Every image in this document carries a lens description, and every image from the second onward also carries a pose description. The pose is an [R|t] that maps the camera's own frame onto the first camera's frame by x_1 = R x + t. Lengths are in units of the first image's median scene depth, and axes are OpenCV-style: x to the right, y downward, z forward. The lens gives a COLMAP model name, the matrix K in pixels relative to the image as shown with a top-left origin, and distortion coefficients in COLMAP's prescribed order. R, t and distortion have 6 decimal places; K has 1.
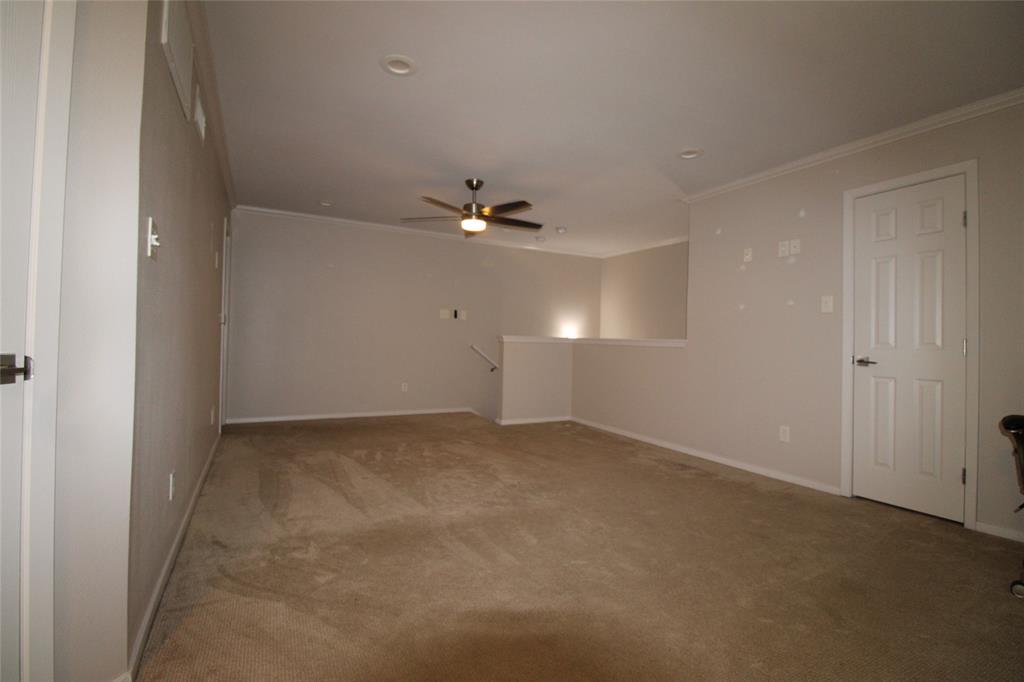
lens RADIAL K [[473.9, 0, 516.4], [0, 473.9, 338.1], [0, 0, 1]] dist [0.000514, -0.014969]
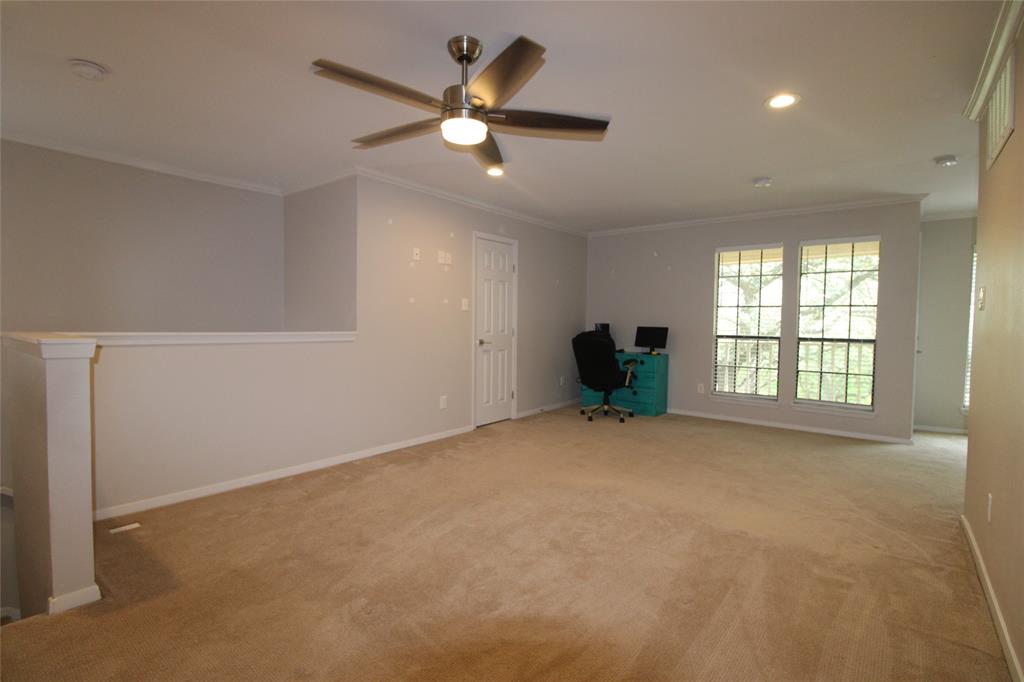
lens RADIAL K [[473.9, 0, 516.4], [0, 473.9, 338.1], [0, 0, 1]] dist [0.000514, -0.014969]
pose [[-0.385721, -0.058615, 0.920752, -0.878681], [-0.025416, 0.998276, 0.052903, -0.058886], [-0.922265, -0.002996, -0.386546, 1.659469]]
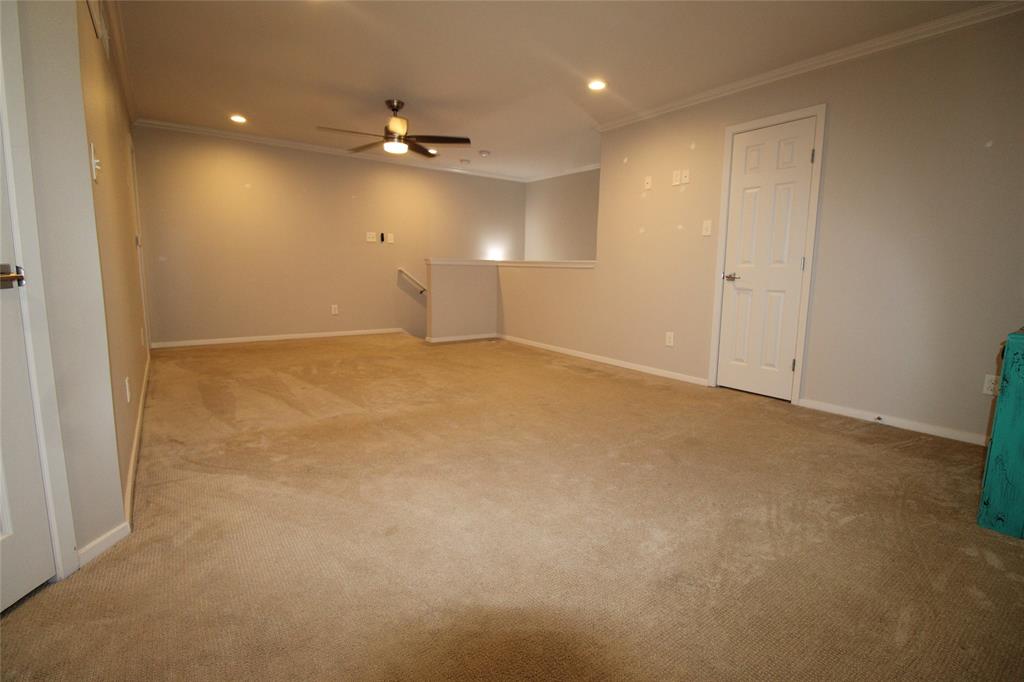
lens RADIAL K [[473.9, 0, 516.4], [0, 473.9, 338.1], [0, 0, 1]] dist [0.000514, -0.014969]
pose [[0.990089, -0.026017, 0.138010, 0.022850], [0.004343, 0.987893, 0.155073, 0.015580], [-0.140374, -0.152937, 0.978215, -0.146997]]
